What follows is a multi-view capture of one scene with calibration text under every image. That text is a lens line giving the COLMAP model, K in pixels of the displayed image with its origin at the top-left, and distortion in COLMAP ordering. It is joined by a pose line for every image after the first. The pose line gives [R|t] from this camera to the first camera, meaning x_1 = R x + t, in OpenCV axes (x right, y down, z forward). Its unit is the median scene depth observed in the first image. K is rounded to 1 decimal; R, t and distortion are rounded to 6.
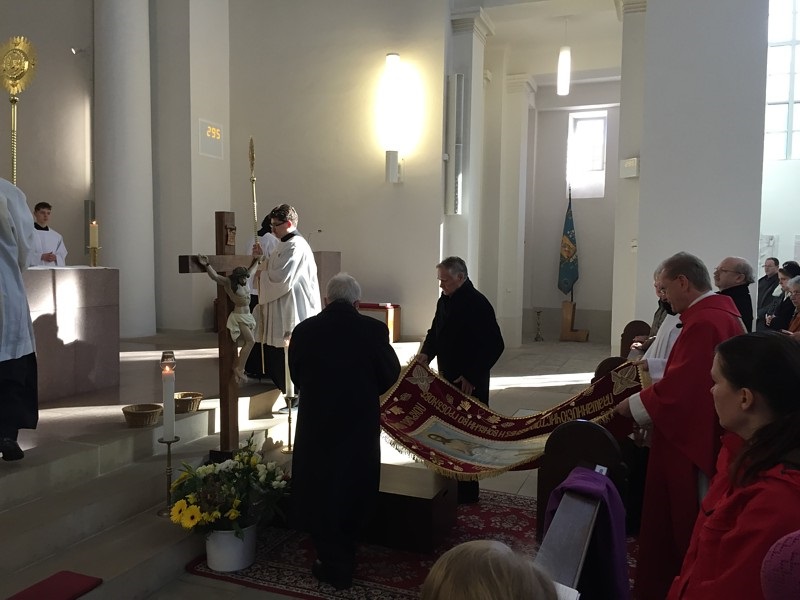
lens RADIAL K [[683.1, 0, 396.3], [0, 683.1, 302.6], [0, 0, 1]] dist [0.098636, -0.128248]
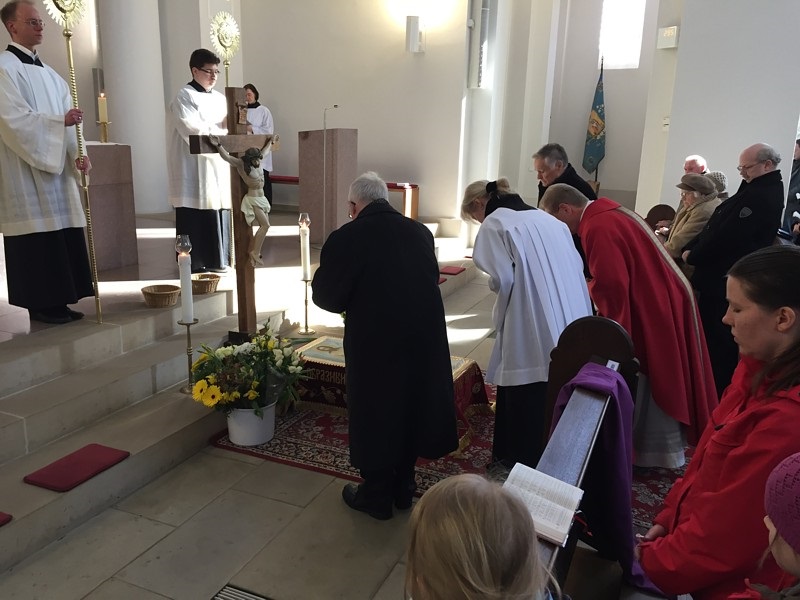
lens RADIAL K [[683.1, 0, 396.6], [0, 683.1, 301.3], [0, 0, 1]] dist [0.098636, -0.128248]
pose [[0.999534, 0.018267, -0.024436, 0.002879], [-0.013616, 0.983843, 0.178516, -0.014830], [0.027302, -0.178100, 0.983634, 0.012333]]
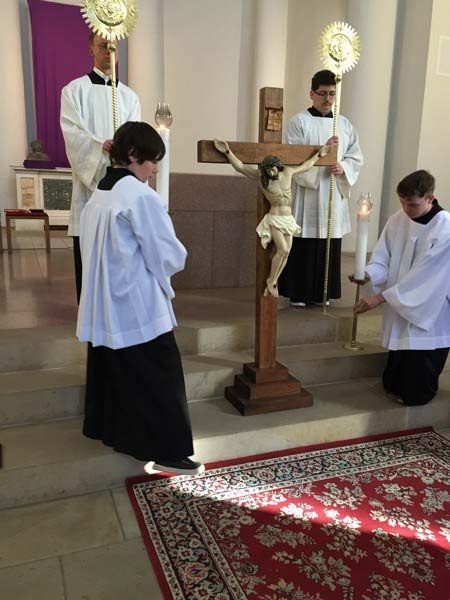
lens RADIAL K [[512.3, 0, 235.8], [0, 512.3, 297.9], [0, 0, 1]] dist [0.098636, -0.128248]
pose [[0.691330, 0.153672, -0.706009, 0.197705], [-0.069064, 0.986702, 0.147140, 0.026387], [0.719231, -0.052962, 0.692749, 0.525638]]
